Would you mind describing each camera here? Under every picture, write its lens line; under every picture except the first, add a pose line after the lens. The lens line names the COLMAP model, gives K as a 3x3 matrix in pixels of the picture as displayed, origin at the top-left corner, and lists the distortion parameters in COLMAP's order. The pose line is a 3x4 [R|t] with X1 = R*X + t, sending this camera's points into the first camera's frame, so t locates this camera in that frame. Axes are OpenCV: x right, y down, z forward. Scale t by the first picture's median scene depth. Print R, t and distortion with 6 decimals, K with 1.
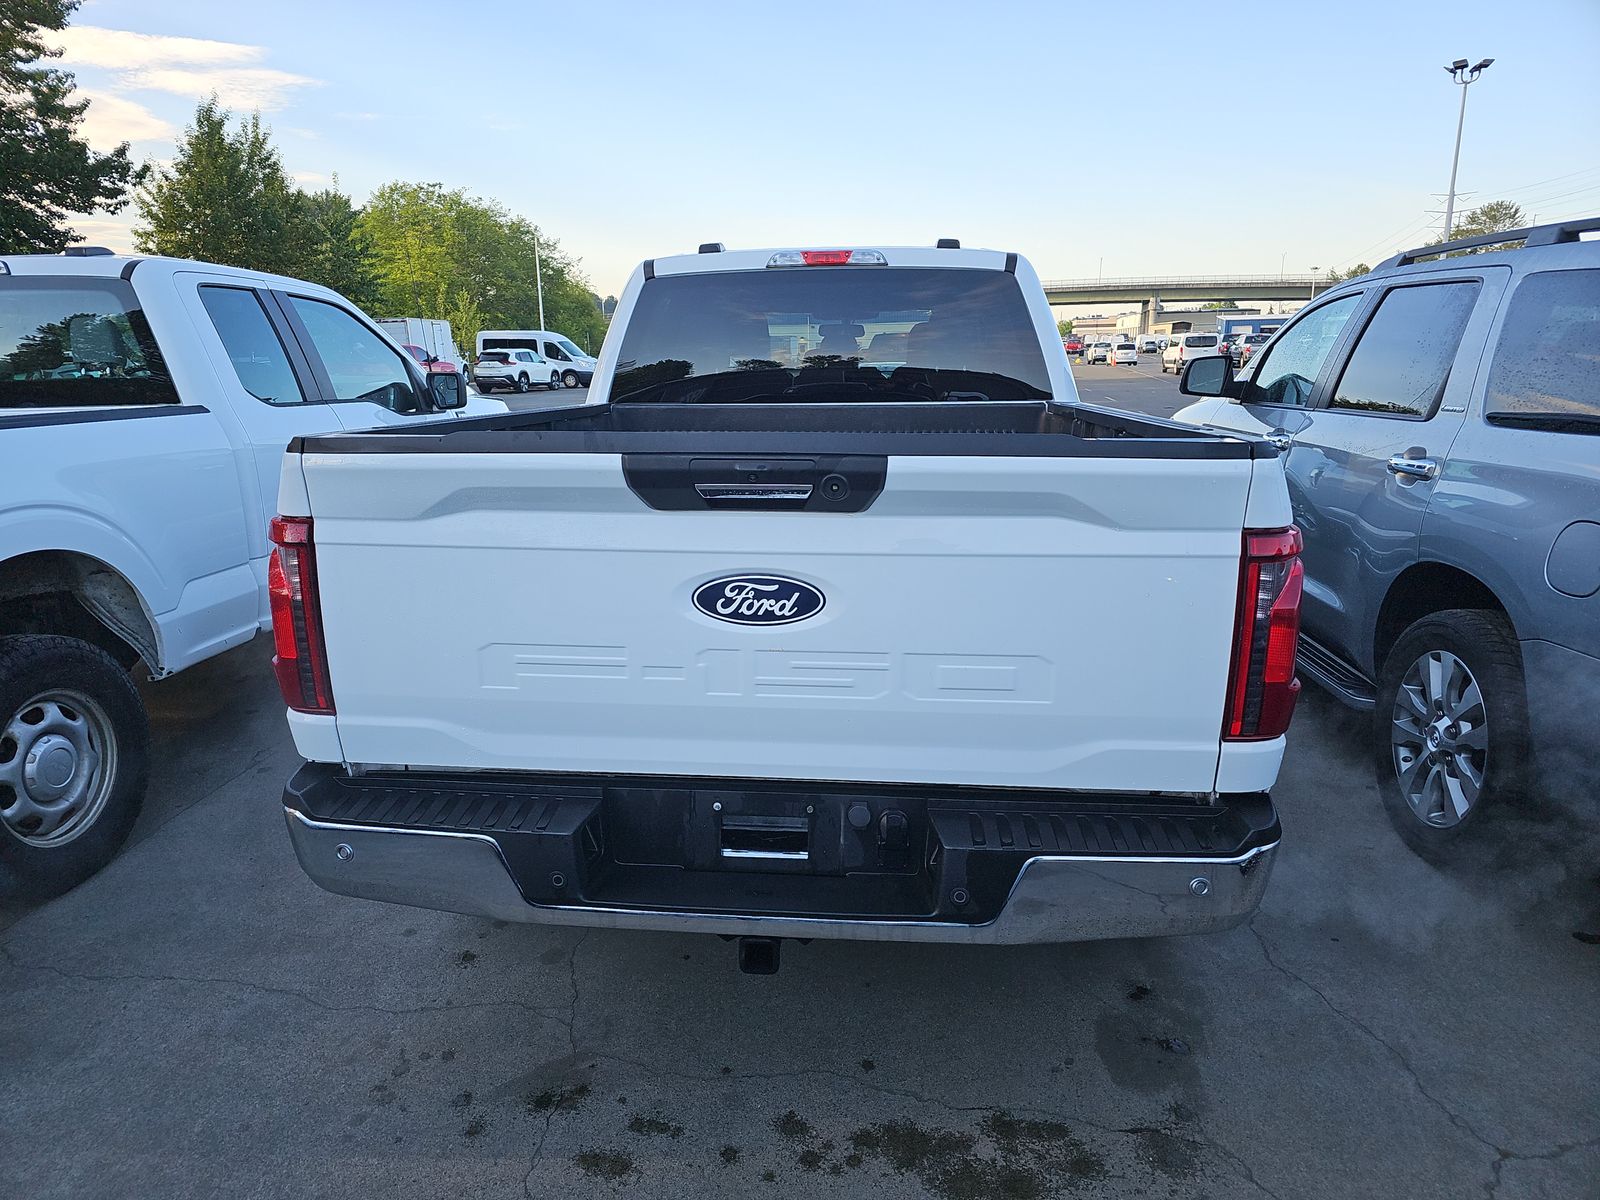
lens RADIAL K [[1047.6, 0, 784.0], [0, 1047.6, 607.4], [0, 0, 1]] dist [0.042182, -0.032649]
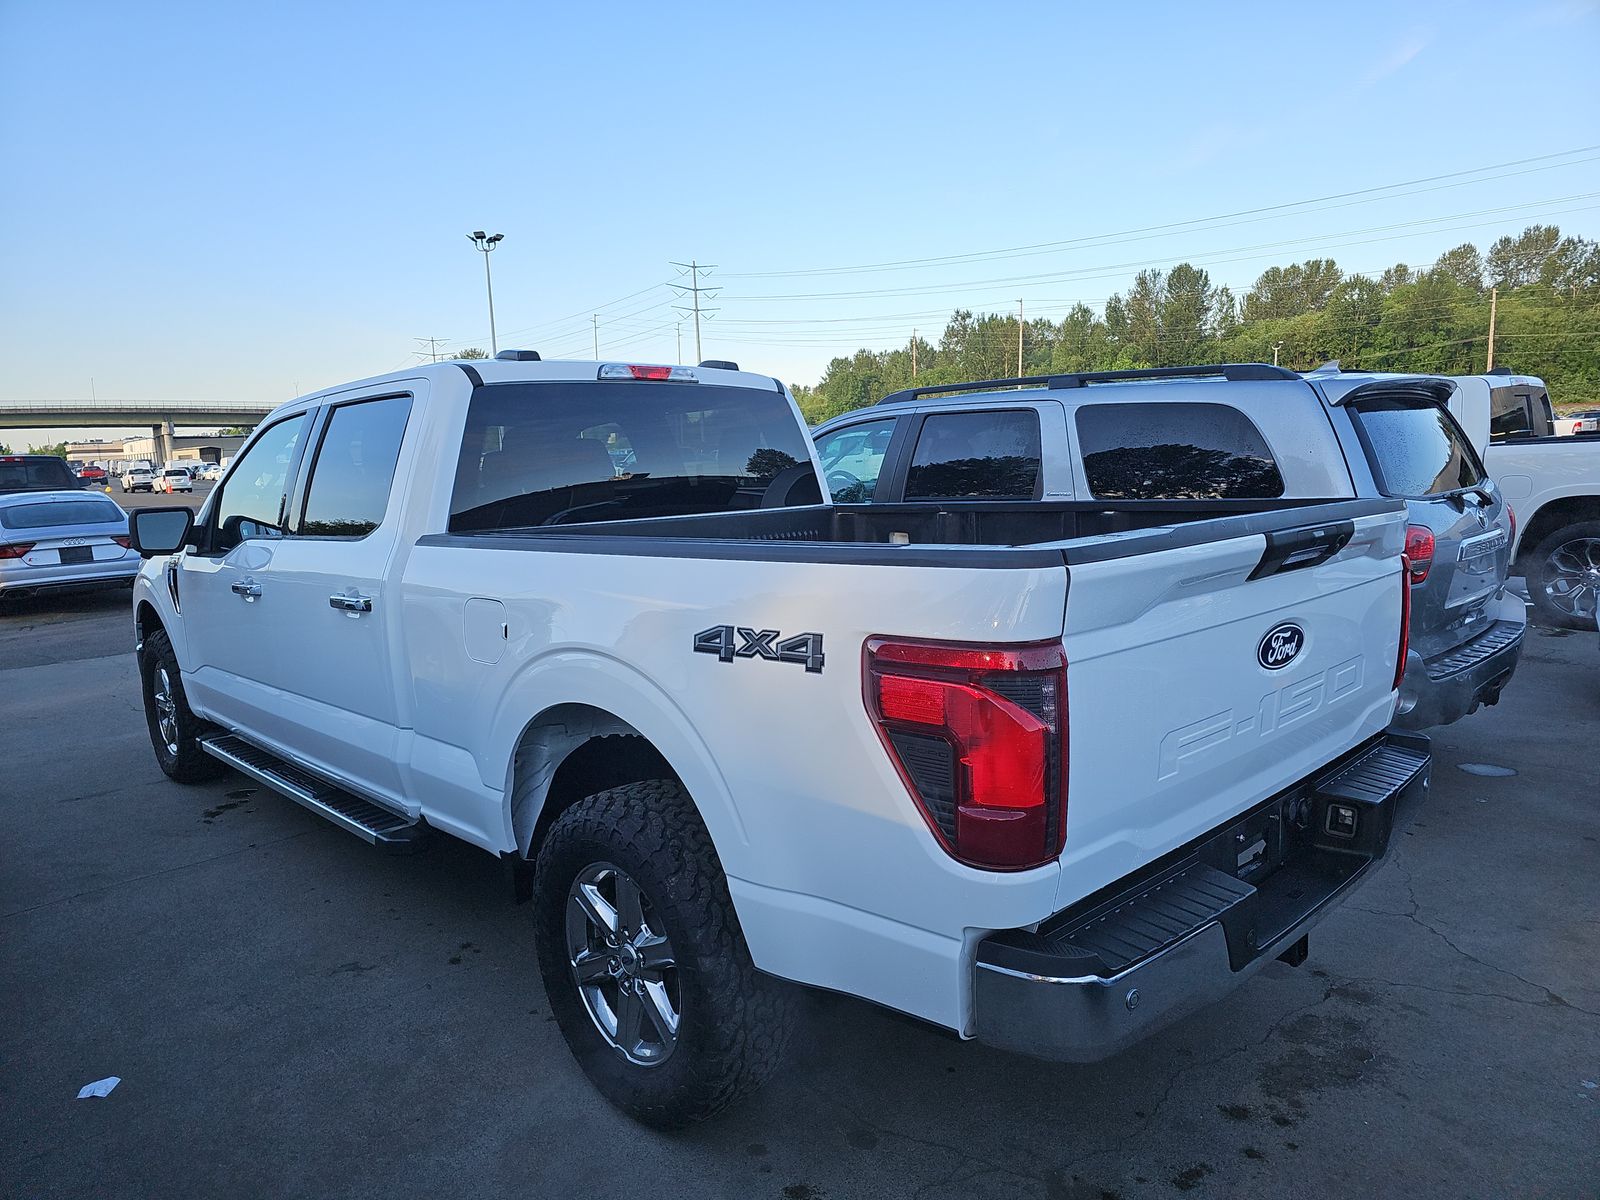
lens RADIAL K [[1047.6, 0, 784.0], [0, 1047.6, 607.4], [0, 0, 1]] dist [0.042182, -0.032649]
pose [[0.656429, -0.121303, 0.744571, -0.623268], [0.204735, 0.978591, -0.021070, -0.068687], [-0.726075, 0.166271, 0.667210, 0.281229]]
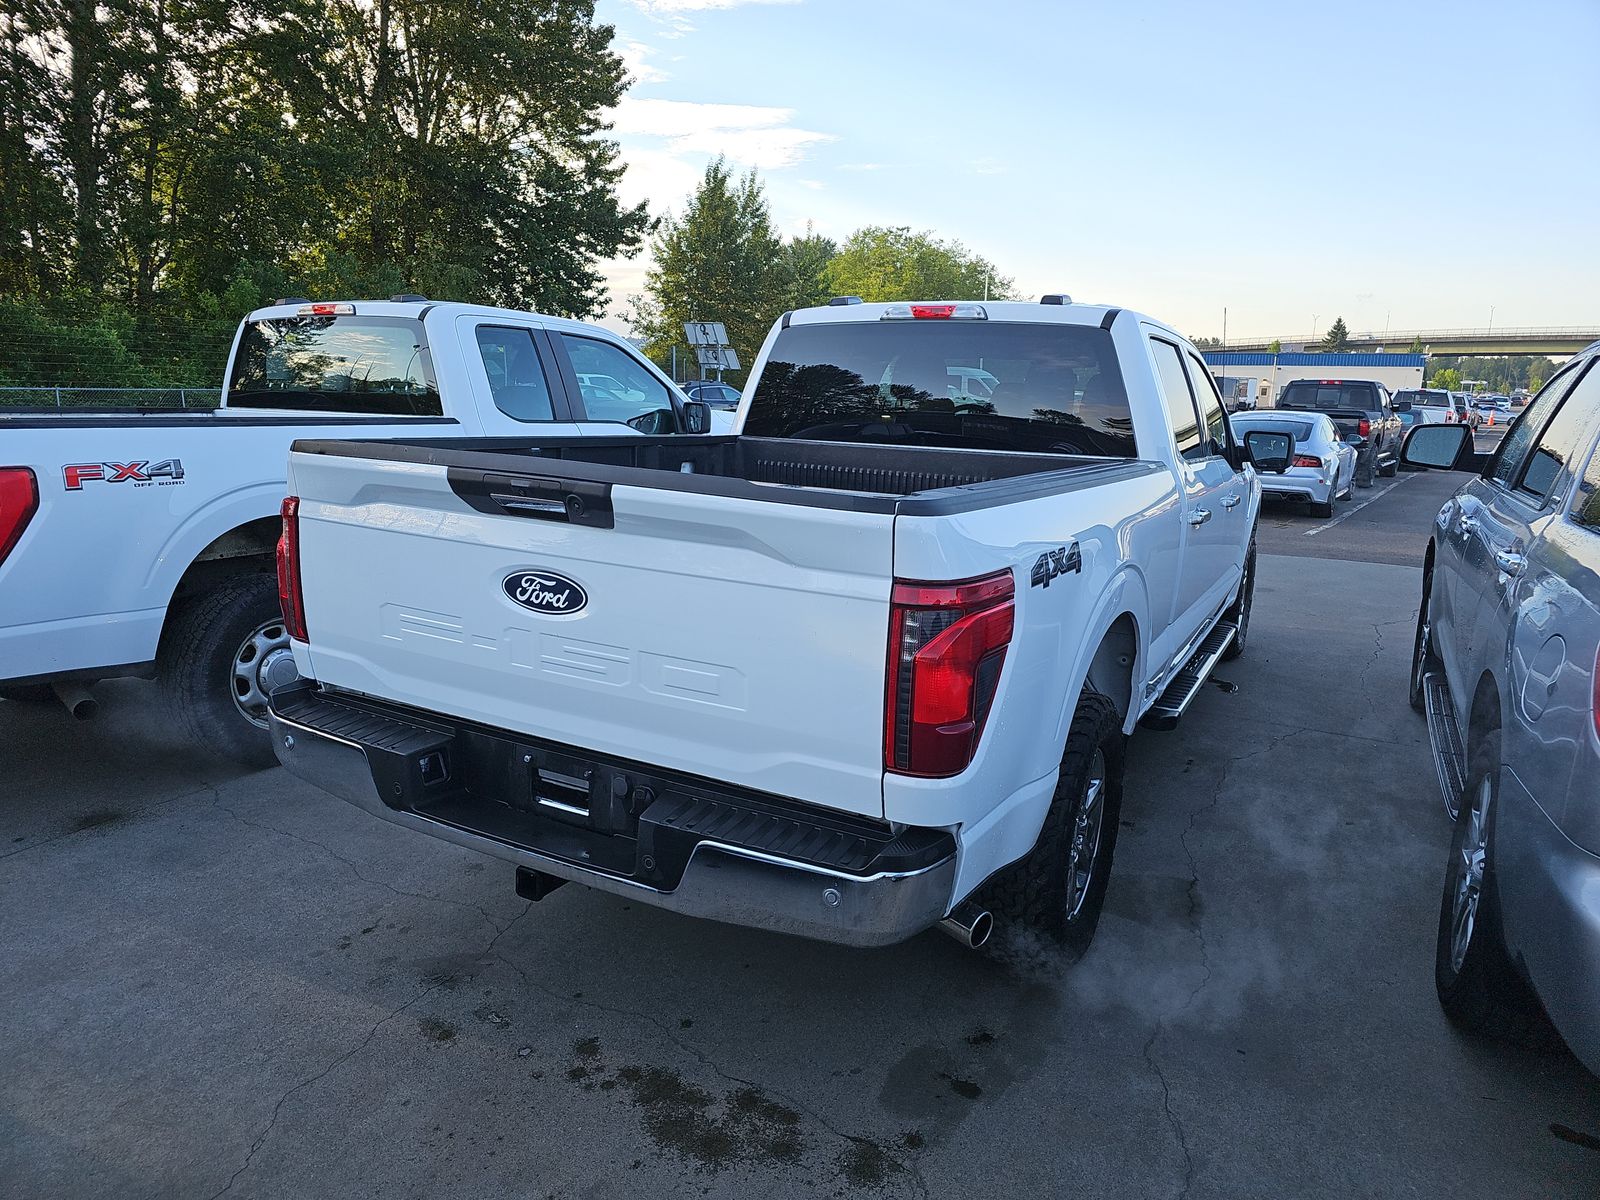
lens RADIAL K [[1048.4, 0, 800.0], [0, 1048.4, 600.0], [0, 0, 1]] dist [0.044125, -0.036674]
pose [[0.920016, 0.118732, -0.373460, 0.341767], [-0.133381, 0.990972, -0.013531, -0.010235], [0.368482, 0.062262, 0.927547, -0.019572]]
